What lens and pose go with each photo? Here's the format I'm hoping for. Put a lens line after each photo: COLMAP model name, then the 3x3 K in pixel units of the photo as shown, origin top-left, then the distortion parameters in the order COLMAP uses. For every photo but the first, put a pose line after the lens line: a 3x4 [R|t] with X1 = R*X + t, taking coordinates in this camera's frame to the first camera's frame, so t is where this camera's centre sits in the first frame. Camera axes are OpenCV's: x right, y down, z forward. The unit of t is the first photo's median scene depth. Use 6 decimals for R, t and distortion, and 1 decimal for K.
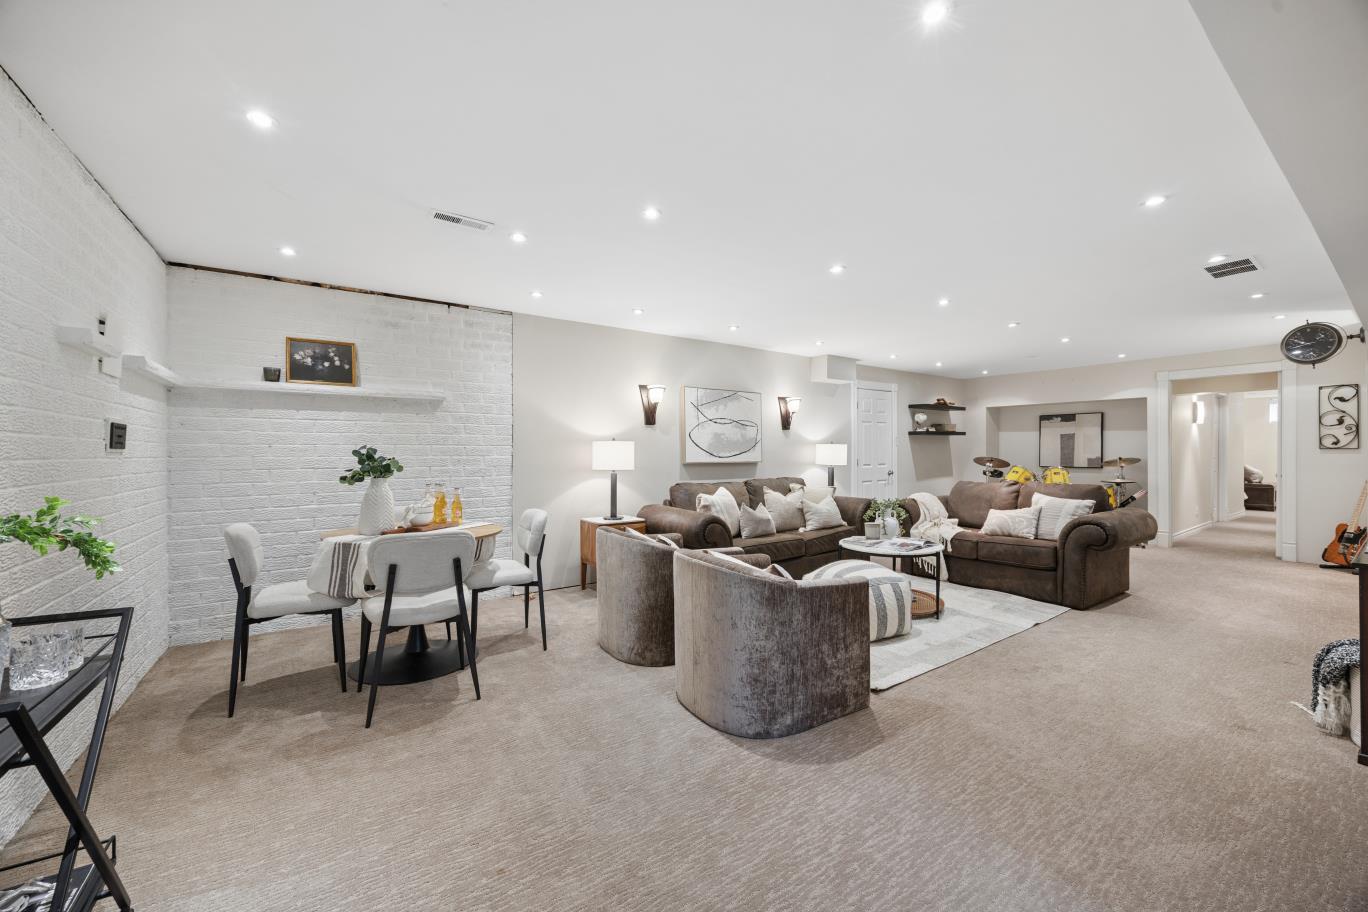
lens RADIAL K [[518.3, 0, 684.1], [0, 518.3, 453.7], [0, 0, 1]] dist [-0.003185, 0.000064]
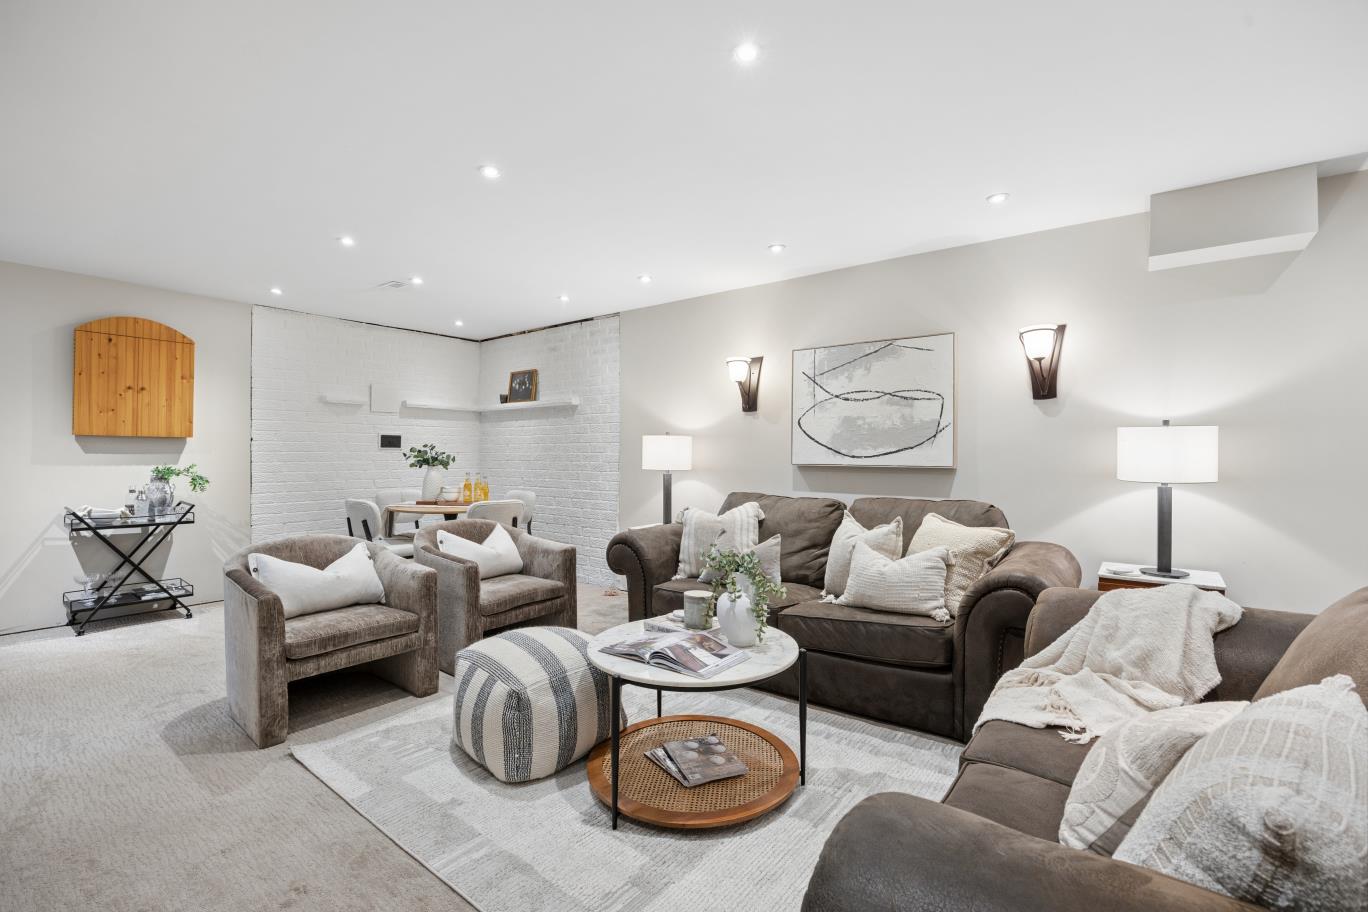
lens RADIAL K [[592.4, 0, 683.3], [0, 592.4, 454.8], [0, 0, 1]] dist [-0.014478, -0.000132]
pose [[0.314821, 0.003524, -0.949144, 0.822324], [-0.005943, 0.999981, 0.001742, 0.005138], [0.949132, 0.005093, 0.314836, 0.758005]]
